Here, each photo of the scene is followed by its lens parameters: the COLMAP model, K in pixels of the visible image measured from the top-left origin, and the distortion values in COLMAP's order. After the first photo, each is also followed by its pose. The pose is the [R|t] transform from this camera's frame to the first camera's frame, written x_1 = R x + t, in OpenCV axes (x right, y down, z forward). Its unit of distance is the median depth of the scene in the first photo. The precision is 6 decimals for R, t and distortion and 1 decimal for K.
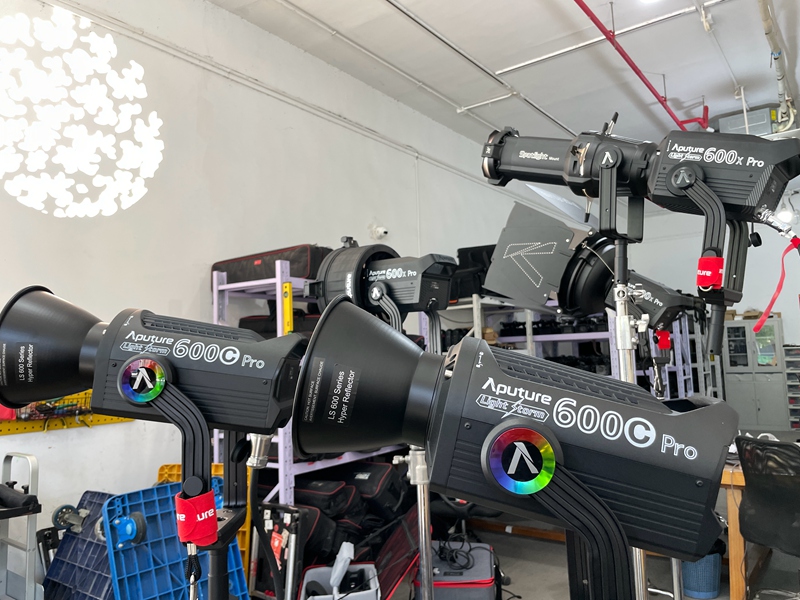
lens RADIAL K [[617.2, 0, 392.8], [0, 617.2, 296.0], [0, 0, 1]] dist [0.059068, -0.092069]
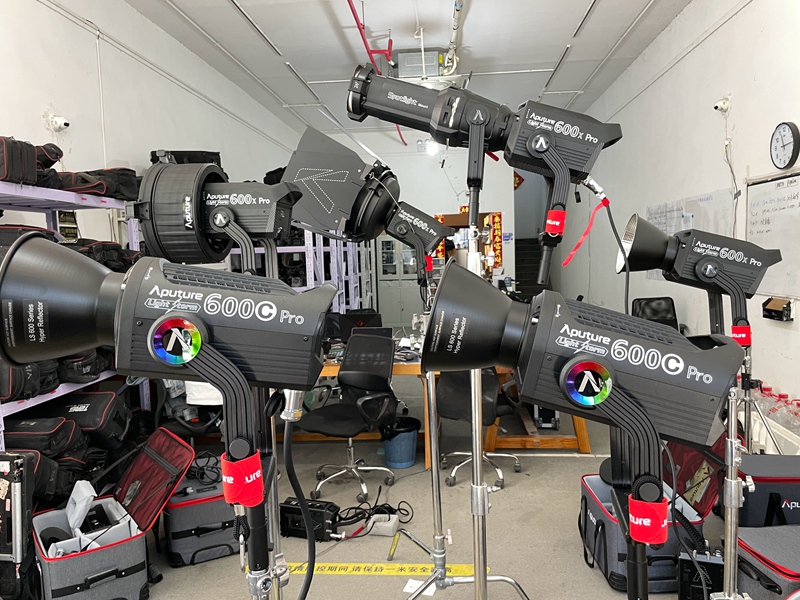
lens RADIAL K [[617.2, 0, 404.2], [0, 617.2, 301.2], [0, 0, 1]] dist [0.059068, -0.092069]
pose [[0.841273, -0.037185, 0.539331, -0.168148], [-0.048149, 0.988513, 0.143261, -0.017115], [-0.538462, -0.146490, 0.829819, 0.031008]]
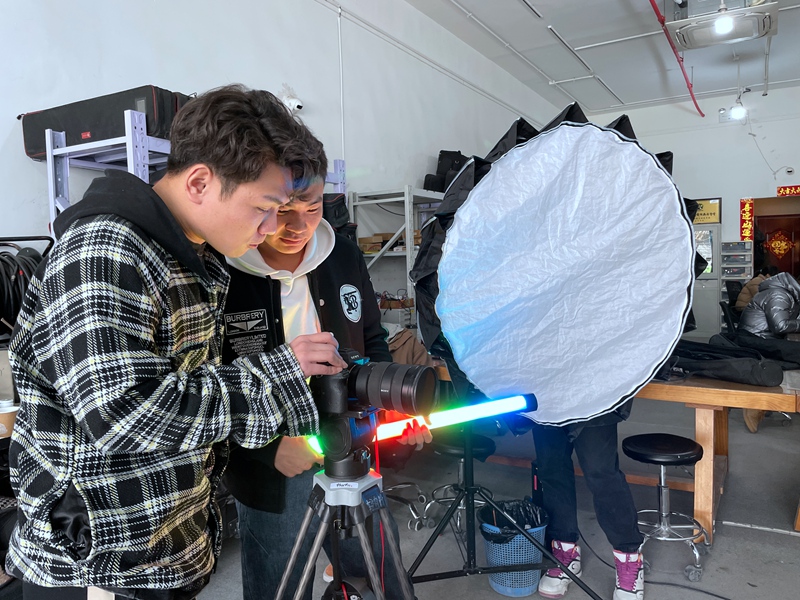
lens RADIAL K [[617.2, 0, 395.2], [0, 617.2, 295.1], [0, 0, 1]] dist [0.059068, -0.092069]
pose [[0.994367, 0.001172, 0.105988, 0.051228], [-0.016283, 0.989758, 0.141826, 0.052880], [-0.104736, -0.142753, 0.984201, 0.262549]]
